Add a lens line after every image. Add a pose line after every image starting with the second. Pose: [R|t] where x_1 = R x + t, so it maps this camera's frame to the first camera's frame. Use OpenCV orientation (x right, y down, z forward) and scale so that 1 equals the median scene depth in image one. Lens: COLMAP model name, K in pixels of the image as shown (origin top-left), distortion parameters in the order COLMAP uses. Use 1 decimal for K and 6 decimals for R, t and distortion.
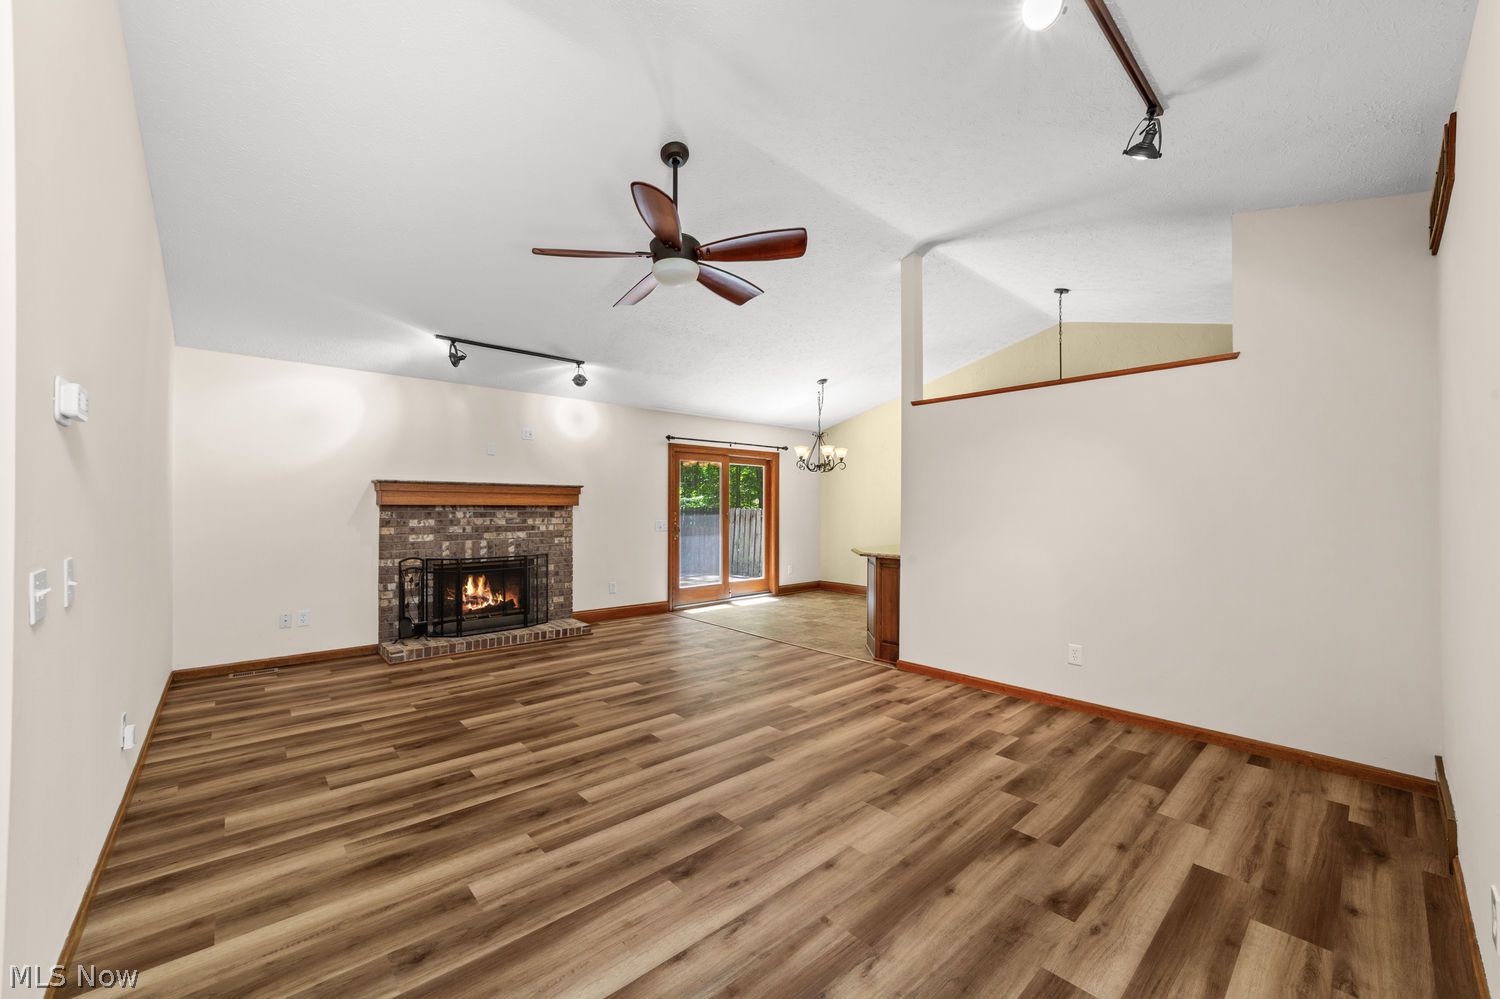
lens RADIAL K [[576.7, 0, 748.1], [0, 576.7, 507.4], [0, 0, 1]] dist [-0.017293, 0.008092]
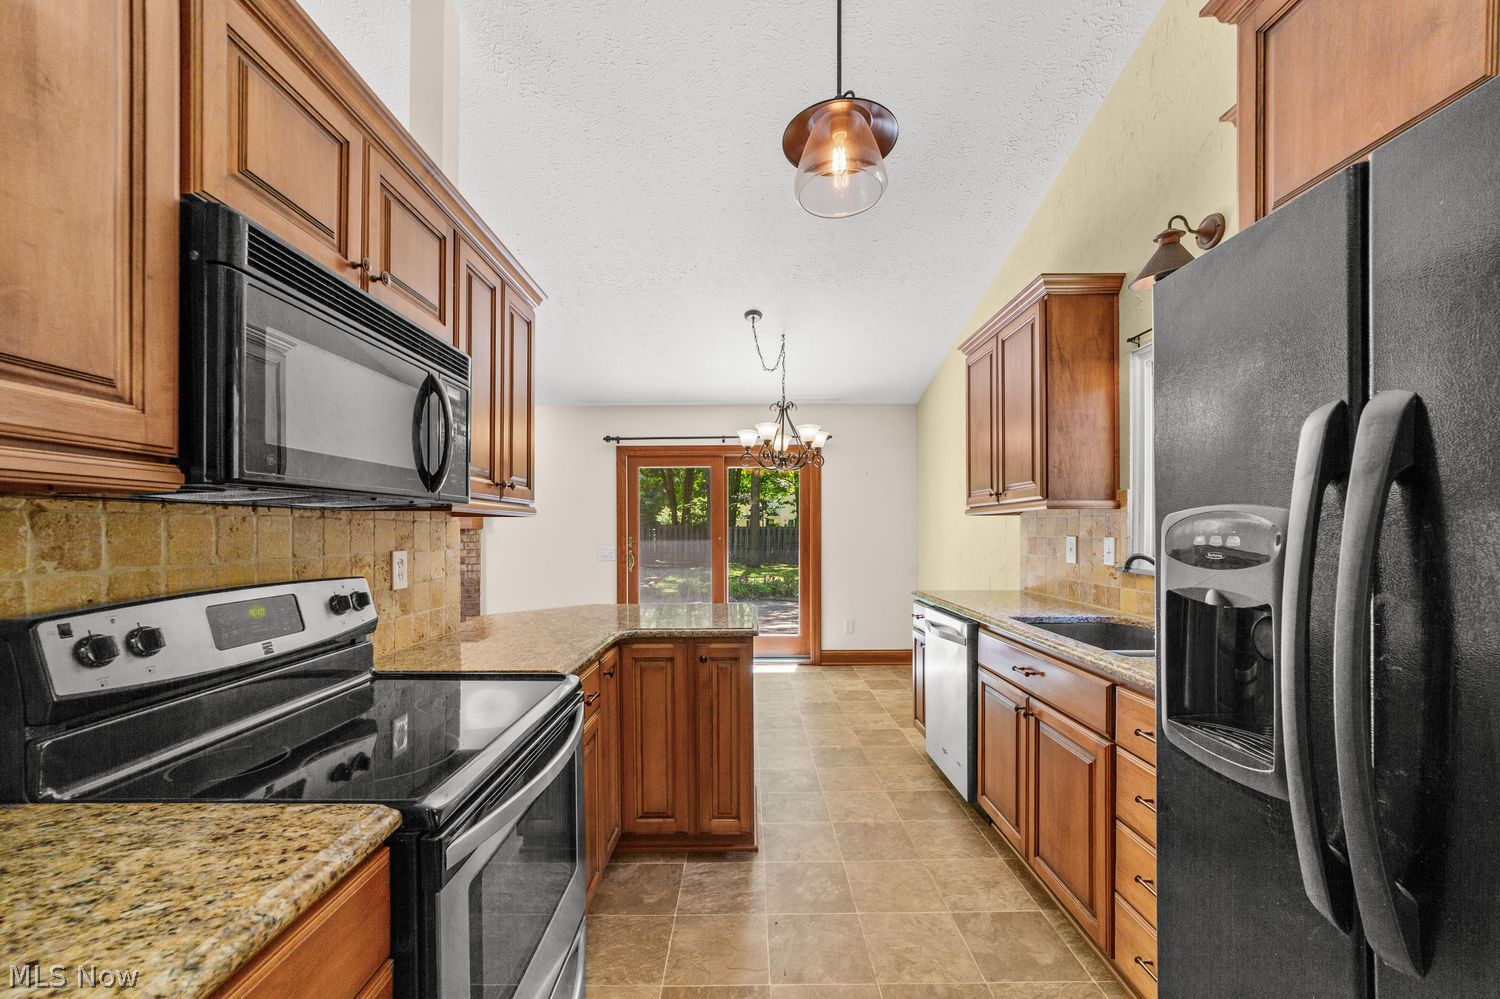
lens RADIAL K [[580.0, 0, 746.5], [0, 580.0, 531.6], [0, 0, 1]] dist [-0.018576, 0.008004]
pose [[0.742059, -0.001236, -0.670333, 0.746534], [0.000661, 0.999999, -0.001112, 0.005385], [0.670334, 0.000382, 0.742059, 0.792585]]
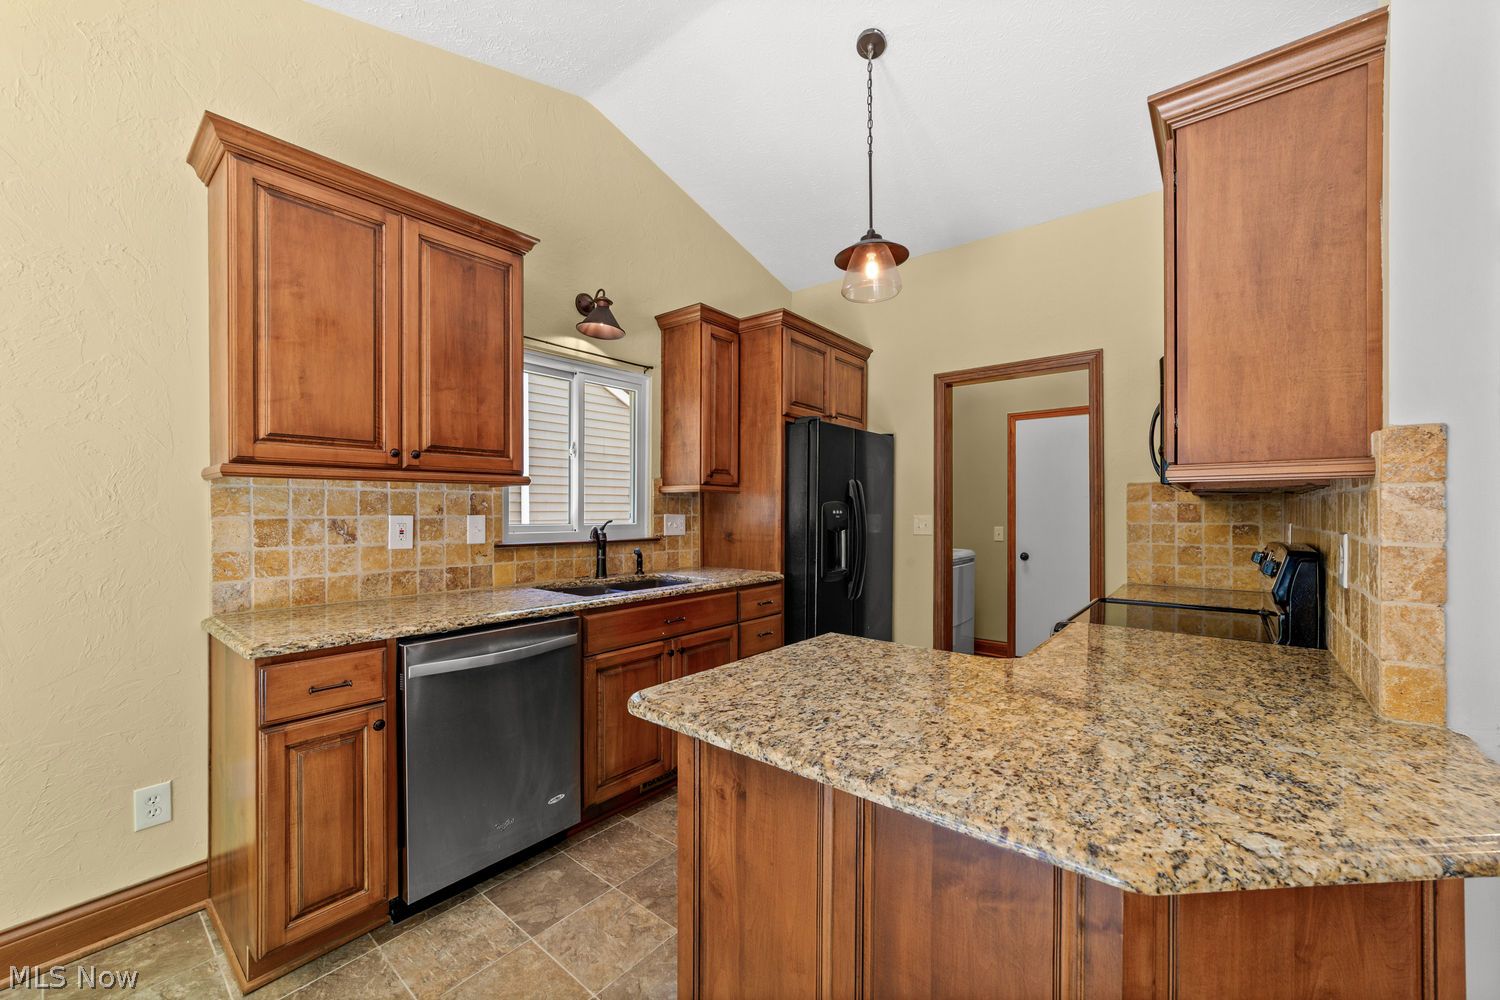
lens RADIAL K [[585.5, 0, 739.2], [0, 585.5, 512.8], [0, 0, 1]] dist [-0.018485, 0.008582]
pose [[-0.140191, -0.007809, 0.990094, 0.093989], [-0.003066, 0.999968, 0.007453, 0.003523], [-0.990120, -0.001991, -0.140210, 1.242924]]
